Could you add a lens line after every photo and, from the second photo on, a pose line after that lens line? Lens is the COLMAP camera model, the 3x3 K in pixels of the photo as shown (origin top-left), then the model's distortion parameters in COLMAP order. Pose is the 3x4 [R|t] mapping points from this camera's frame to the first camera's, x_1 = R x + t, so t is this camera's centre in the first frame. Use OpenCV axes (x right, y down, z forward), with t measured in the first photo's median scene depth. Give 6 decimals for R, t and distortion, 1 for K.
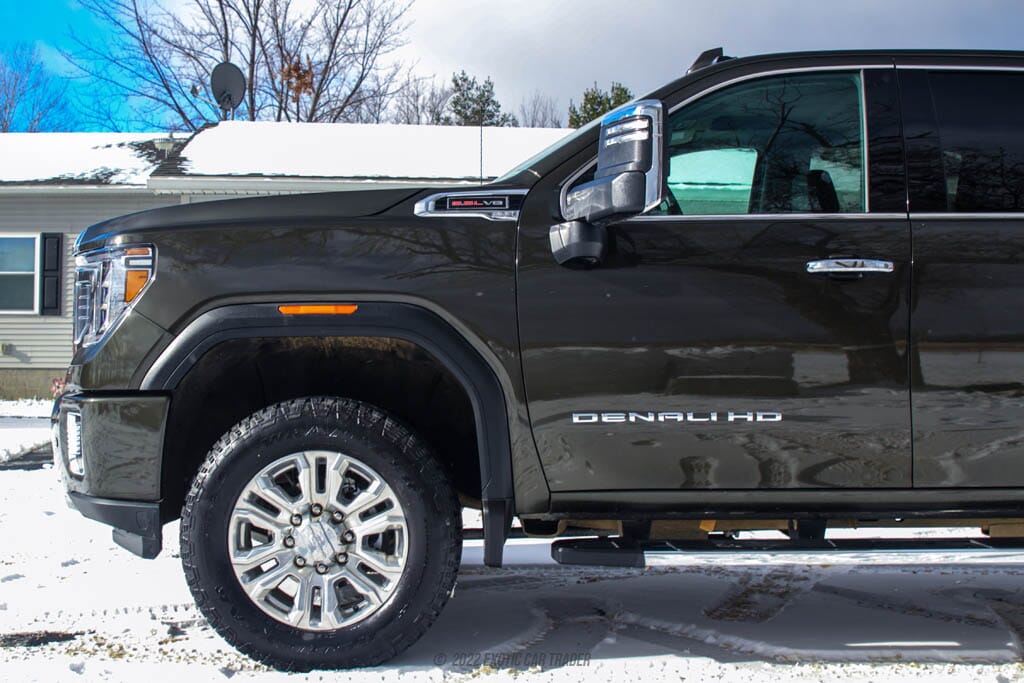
lens RADIAL K [[1358.0, 0, 512.0], [0, 1358.0, 341.5], [0, 0, 1]] dist [-0.126784, 0.093156]
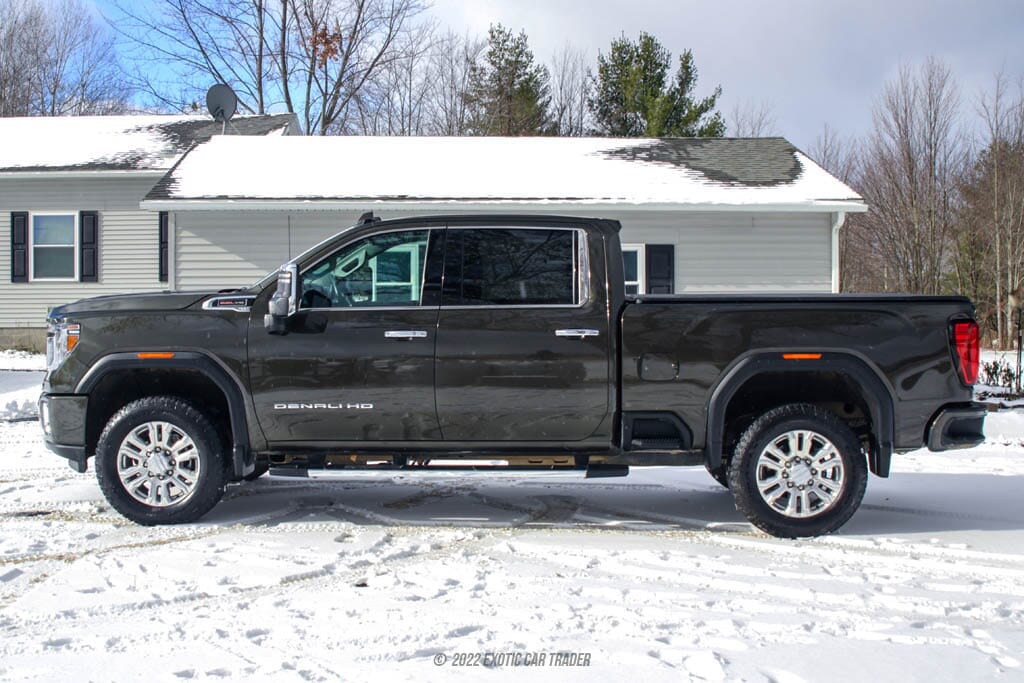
lens RADIAL K [[1358.0, 0, 512.0], [0, 1358.0, 341.5], [0, 0, 1]] dist [-0.126784, 0.093156]
pose [[0.999210, -0.004031, -0.039527, 0.483082], [0.005790, 0.998994, 0.044473, -0.131772], [0.039307, -0.044666, 0.998228, -1.049668]]
